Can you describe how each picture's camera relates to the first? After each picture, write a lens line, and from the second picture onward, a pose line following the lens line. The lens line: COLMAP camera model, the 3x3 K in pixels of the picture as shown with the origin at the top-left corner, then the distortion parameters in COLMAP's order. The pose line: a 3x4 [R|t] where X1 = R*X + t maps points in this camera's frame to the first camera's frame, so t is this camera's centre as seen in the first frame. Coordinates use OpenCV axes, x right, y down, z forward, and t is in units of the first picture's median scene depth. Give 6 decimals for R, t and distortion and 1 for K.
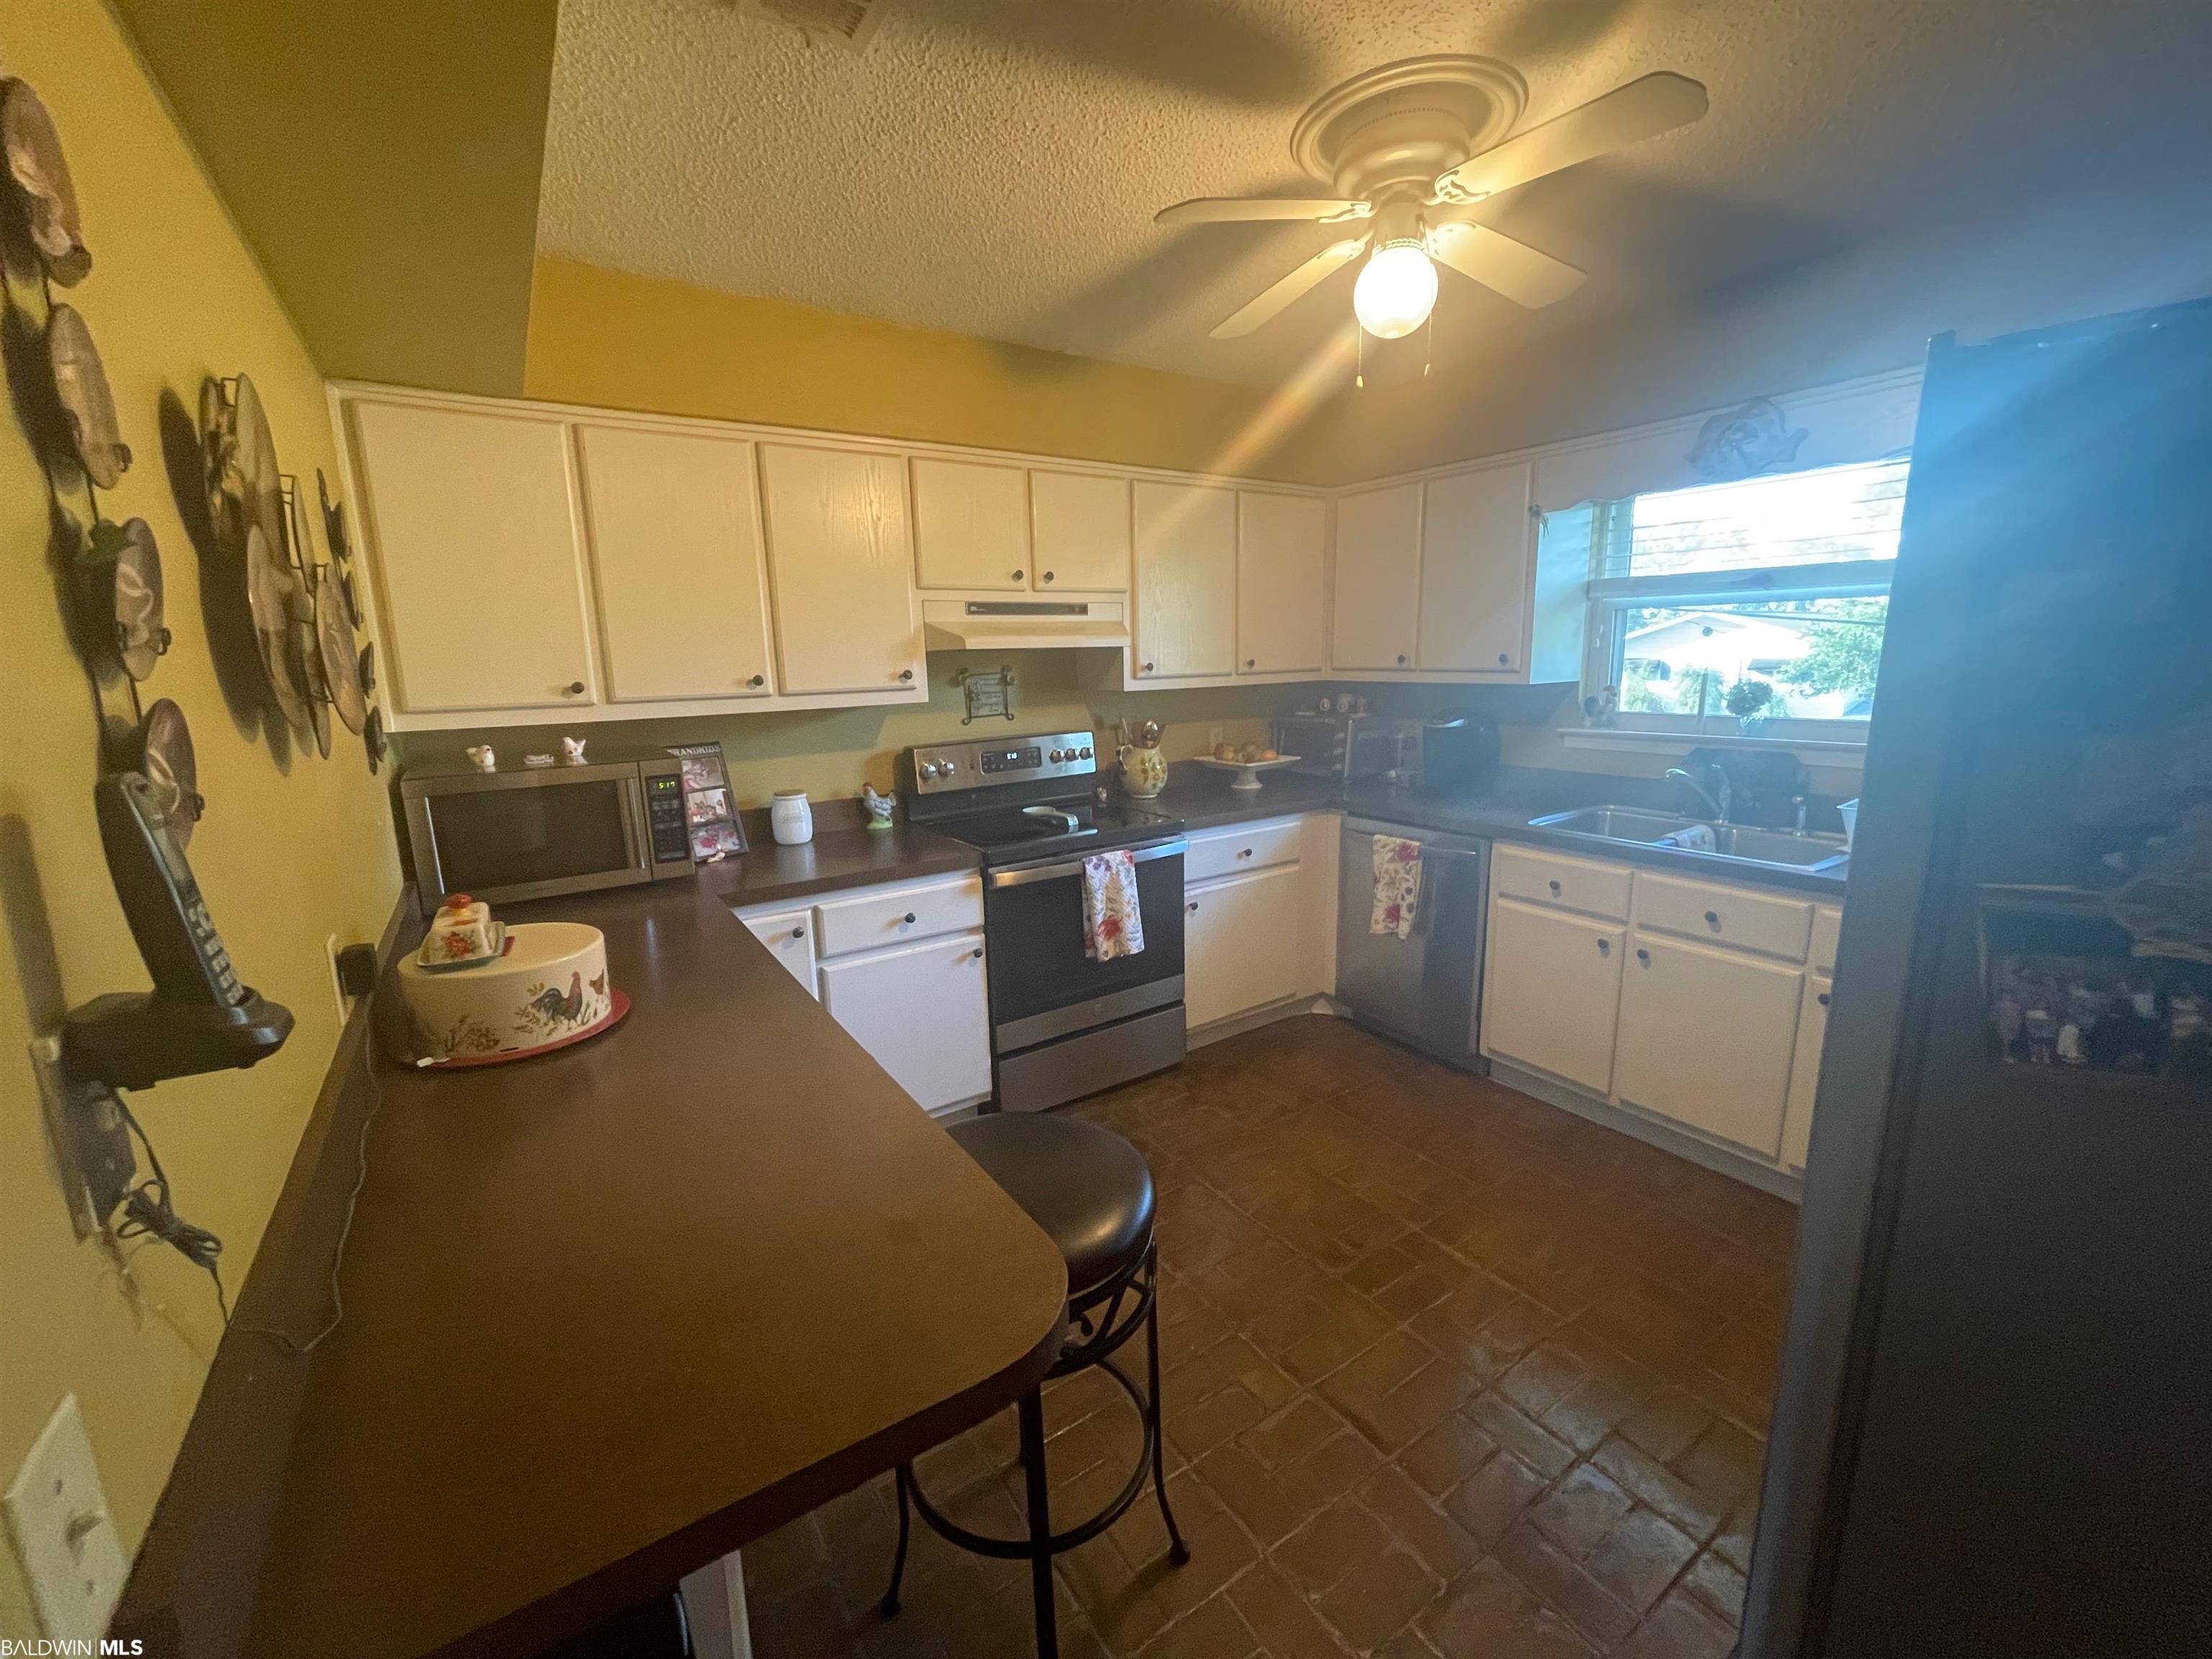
lens RADIAL K [[900.3, 0, 1099.7], [0, 900.3, 828.2], [0, 0, 1]] dist [-0.000929, -0.000333]
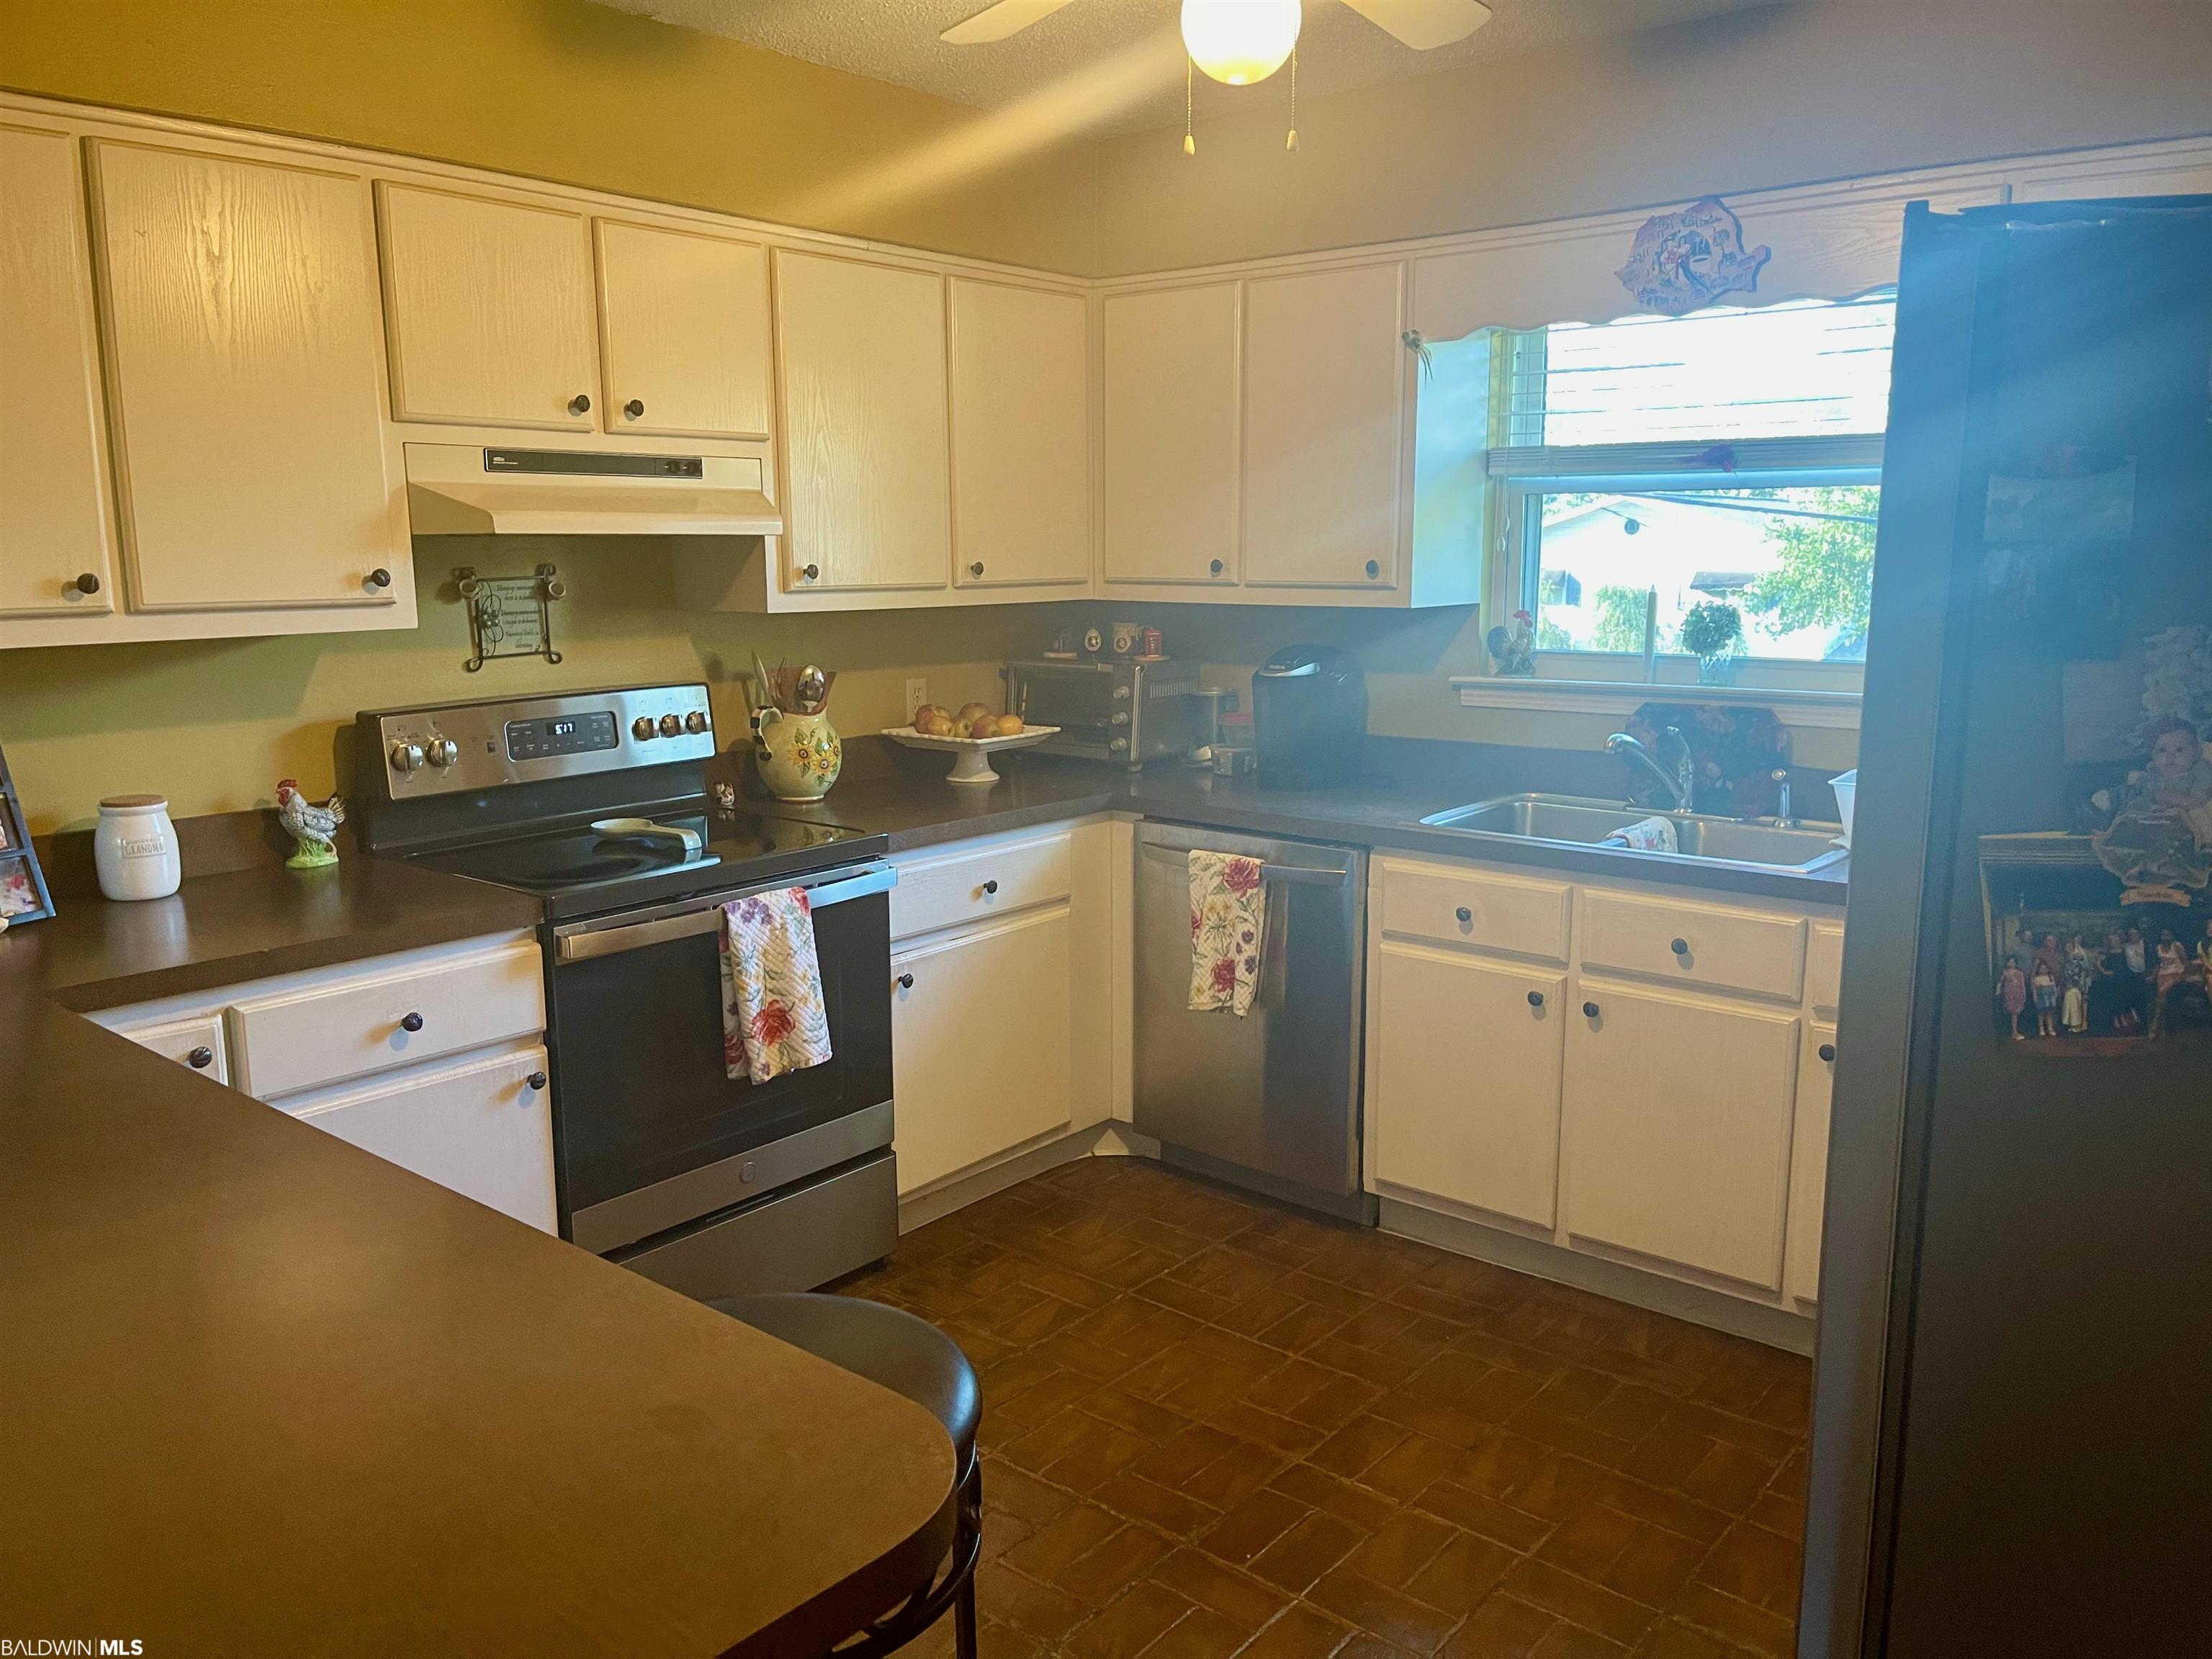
lens RADIAL K [[1678.7, 0, 1106.0], [0, 1678.7, 829.5], [0, 0, 1]] dist [0.114567, -0.187477]
pose [[0.958244, -0.028357, 0.284544, -0.082658], [0.036054, 0.999111, -0.021850, 0.017473], [-0.283671, 0.031197, 0.958414, -0.093568]]
